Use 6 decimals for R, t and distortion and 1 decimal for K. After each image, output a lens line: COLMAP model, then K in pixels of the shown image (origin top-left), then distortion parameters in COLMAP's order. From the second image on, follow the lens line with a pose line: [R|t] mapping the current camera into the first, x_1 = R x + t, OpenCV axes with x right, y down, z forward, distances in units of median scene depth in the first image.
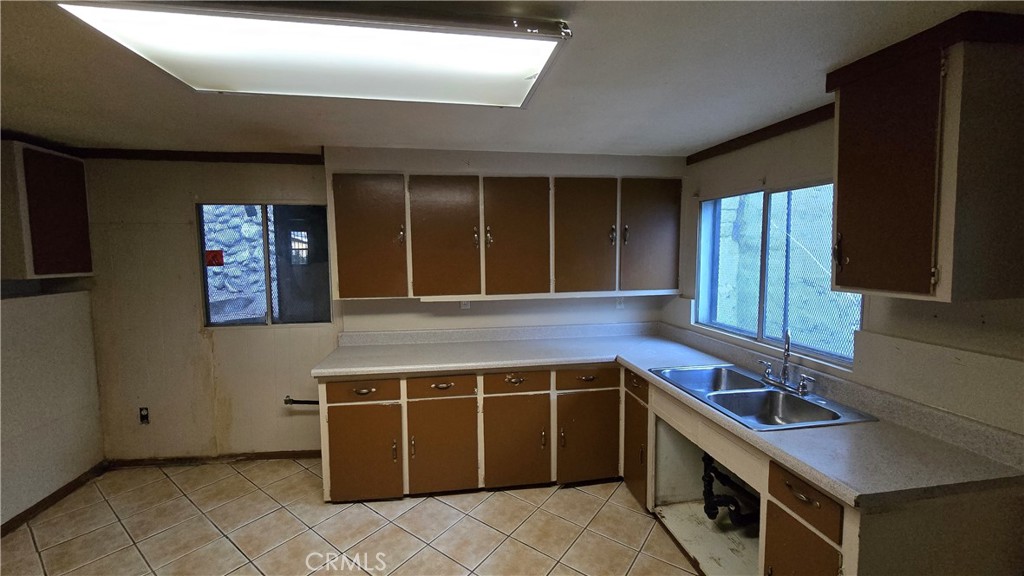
lens RADIAL K [[418.2, 0, 510.3], [0, 418.2, 283.5], [0, 0, 1]] dist [-0.006649, 0.001008]
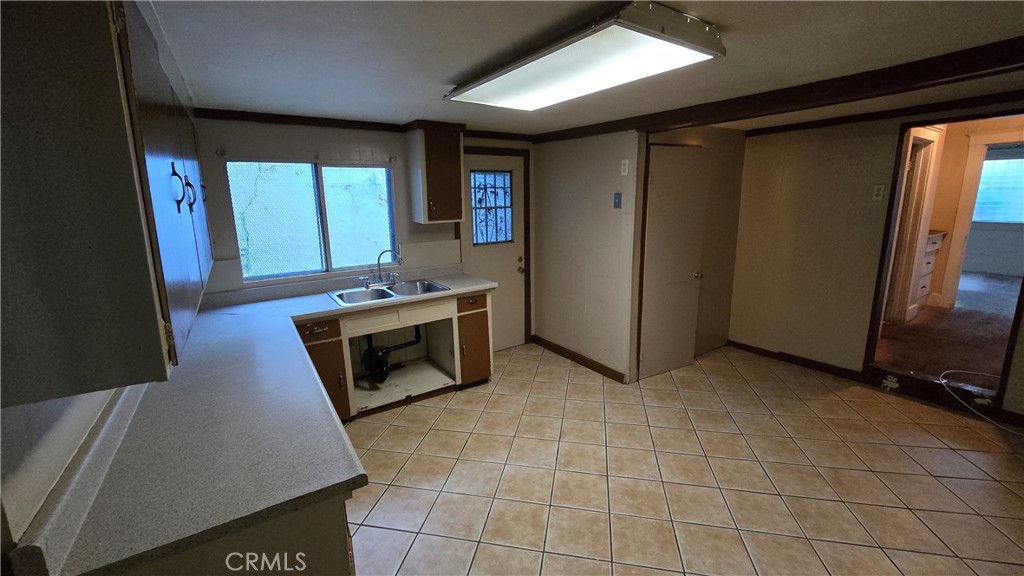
lens RADIAL K [[418.2, 0, 510.3], [0, 418.2, 283.5], [0, 0, 1]] dist [-0.006649, 0.001008]
pose [[-0.411120, -0.175013, 0.894624, -0.829856], [0.095022, 0.967823, 0.232999, -0.085436], [-0.906615, 0.180799, -0.381261, 0.873732]]
